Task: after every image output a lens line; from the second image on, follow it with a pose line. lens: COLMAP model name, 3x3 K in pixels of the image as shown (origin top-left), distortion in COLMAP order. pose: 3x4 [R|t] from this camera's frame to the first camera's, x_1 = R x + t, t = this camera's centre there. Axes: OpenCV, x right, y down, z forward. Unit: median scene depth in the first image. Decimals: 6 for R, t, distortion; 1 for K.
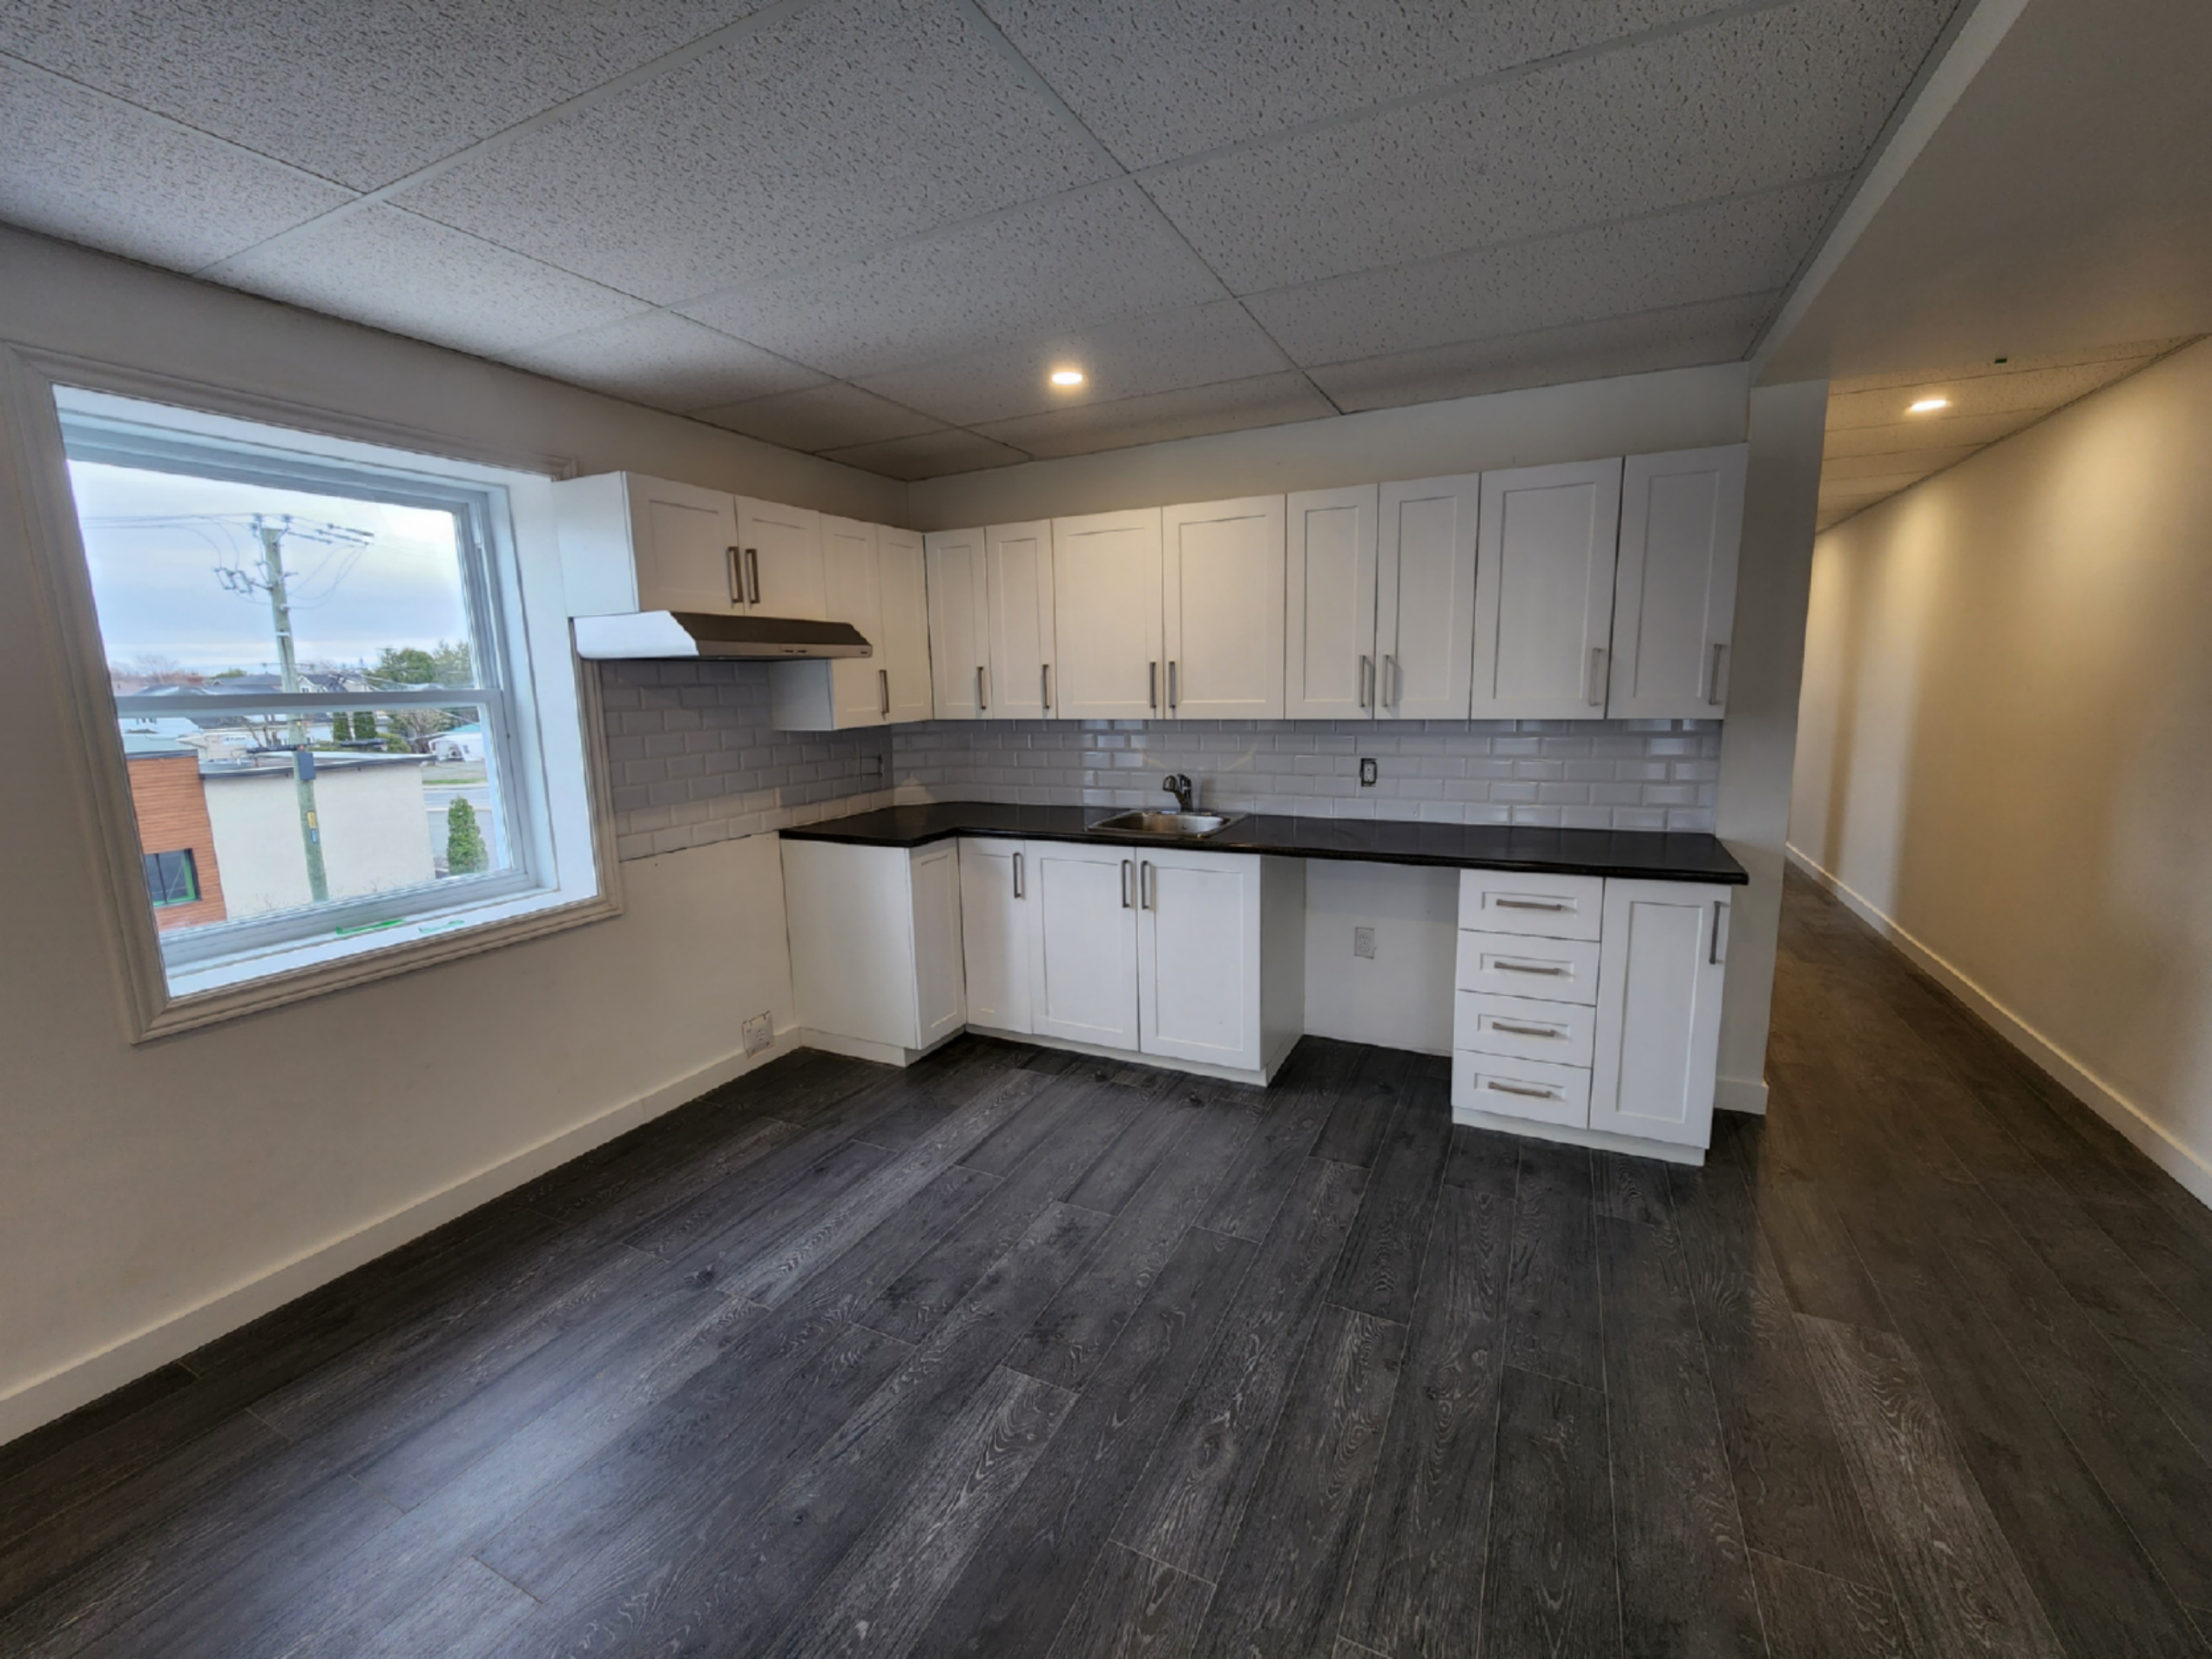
lens RADIAL K [[909.2, 0, 1103.3], [0, 909.2, 829.0], [0, 0, 1]] dist [-0.011443, 0.000326]
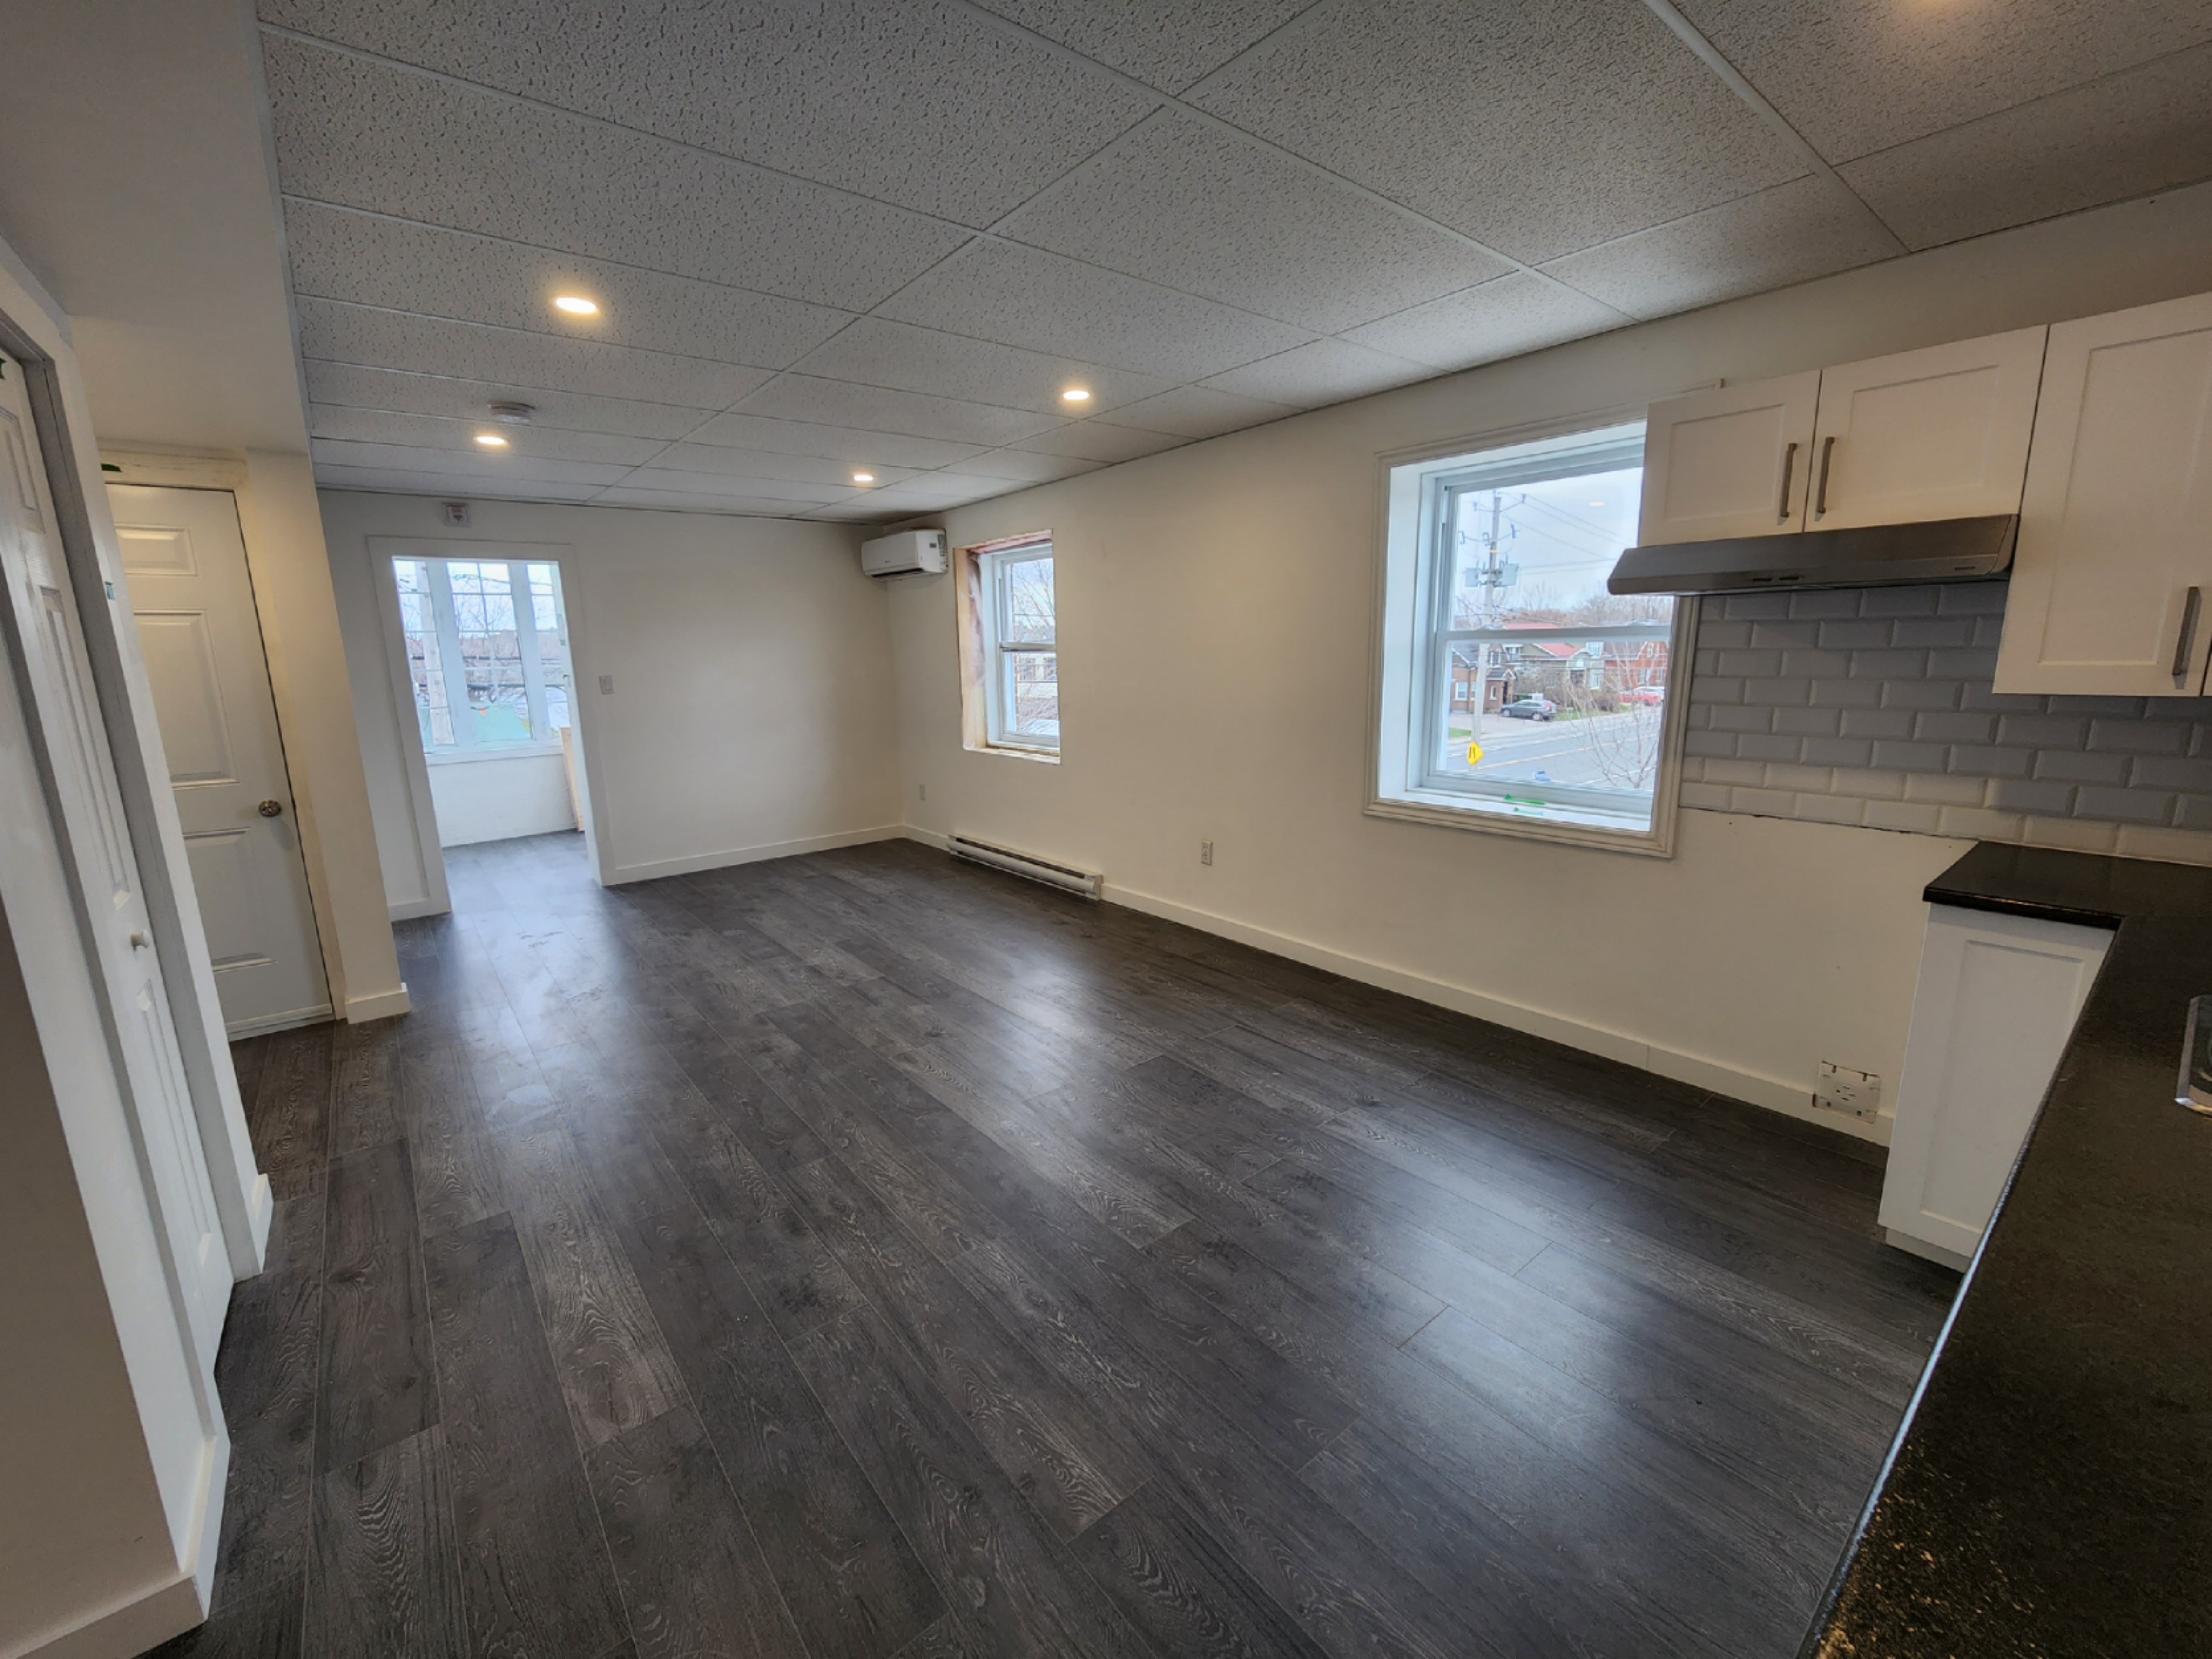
lens RADIAL K [[909.2, 0, 1103.3], [0, 909.2, 829.0], [0, 0, 1]] dist [-0.011443, 0.000326]
pose [[-0.419001, 0.214353, -0.882321, 0.830396], [-0.112274, 0.952046, 0.284610, -0.209614], [0.901018, 0.218314, -0.374842, 1.155230]]
